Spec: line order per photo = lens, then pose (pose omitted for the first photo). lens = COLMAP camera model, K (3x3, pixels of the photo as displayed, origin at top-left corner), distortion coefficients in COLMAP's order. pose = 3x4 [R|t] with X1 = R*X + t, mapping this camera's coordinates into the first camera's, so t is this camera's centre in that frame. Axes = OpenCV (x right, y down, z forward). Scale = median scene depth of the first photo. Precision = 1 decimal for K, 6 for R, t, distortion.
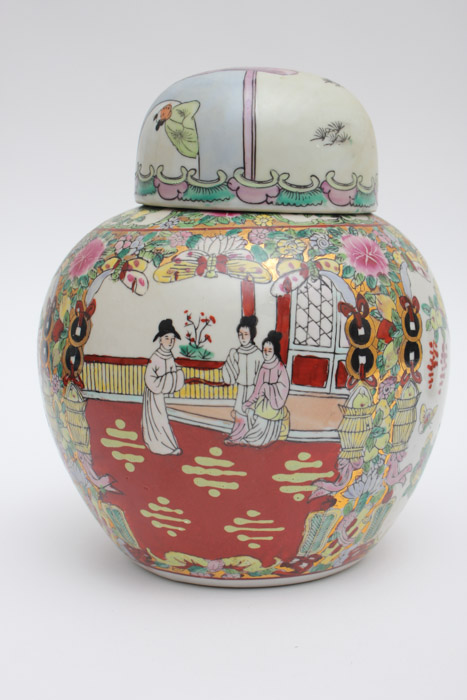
lens RADIAL K [[998.2, 0, 253.7], [0, 998.2, 350.3], [0, 0, 1]] dist [0.041485, 0.000000]
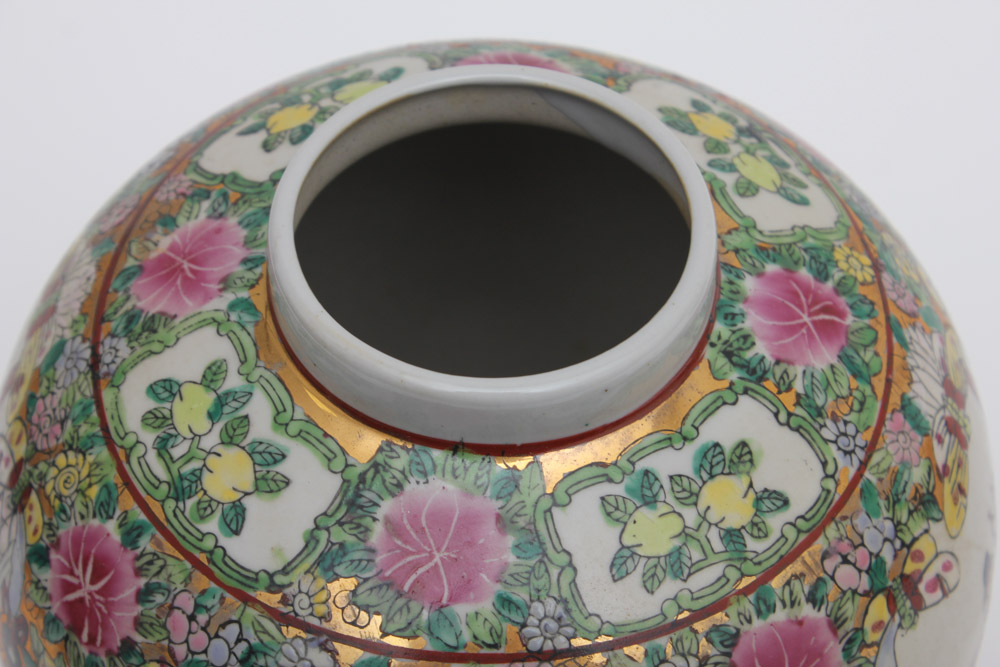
lens RADIAL K [[2384.8, 0, 499.2], [0, 2384.8, 333.4], [0, 0, 1]] dist [0.069484, 0.000000]
pose [[-0.025537, -0.770138, 0.637366, -0.688012], [0.114023, 0.631169, 0.767219, -0.947409], [-0.993150, 0.092267, 0.071695, 1.100238]]
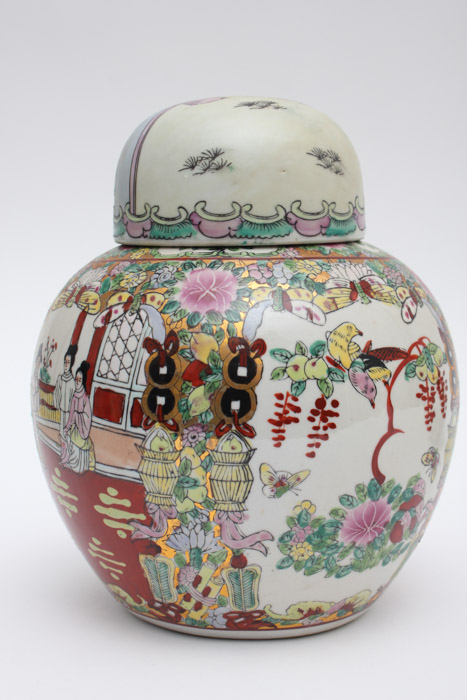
lens RADIAL K [[998.2, 0, 222.8], [0, 998.2, 357.0], [0, 0, 1]] dist [0.041485, 0.000000]
pose [[0.652188, 0.070986, -0.754726, 0.842012], [-0.099893, 0.994972, 0.007261, -0.043284], [0.751447, 0.070656, 0.656000, 0.419731]]
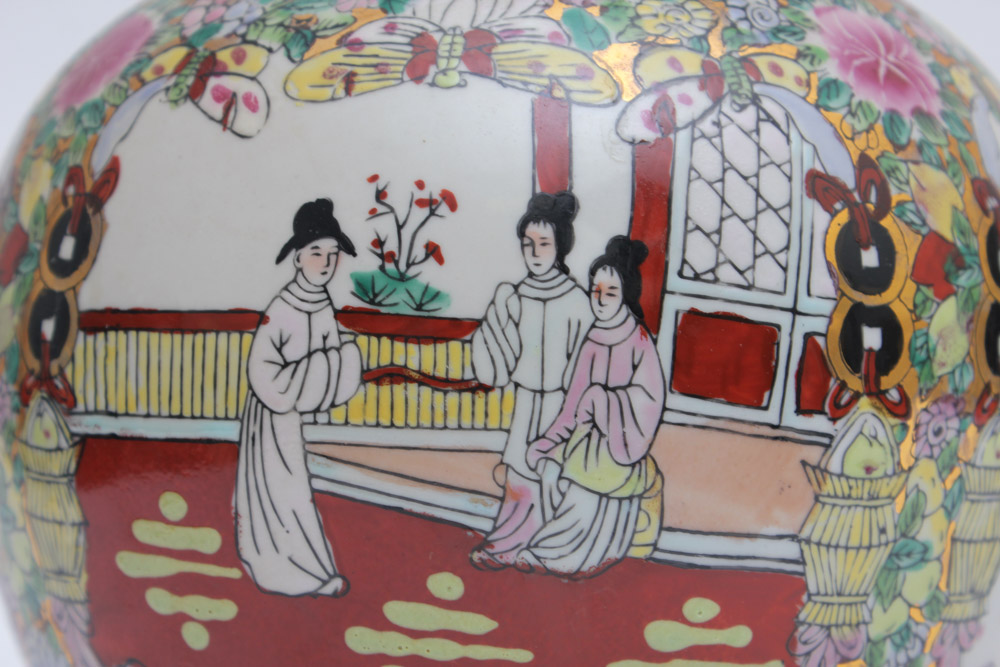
lens RADIAL K [[2213.6, 0, 508.4], [0, 2213.6, 334.1], [0, 0, 1]] dist [0.014228, 0.000000]
pose [[0.999572, 0.029184, -0.001876, -0.016853], [-0.029215, 0.993698, -0.108220, 0.094707], [-0.001294, 0.108229, 0.994125, 0.226113]]
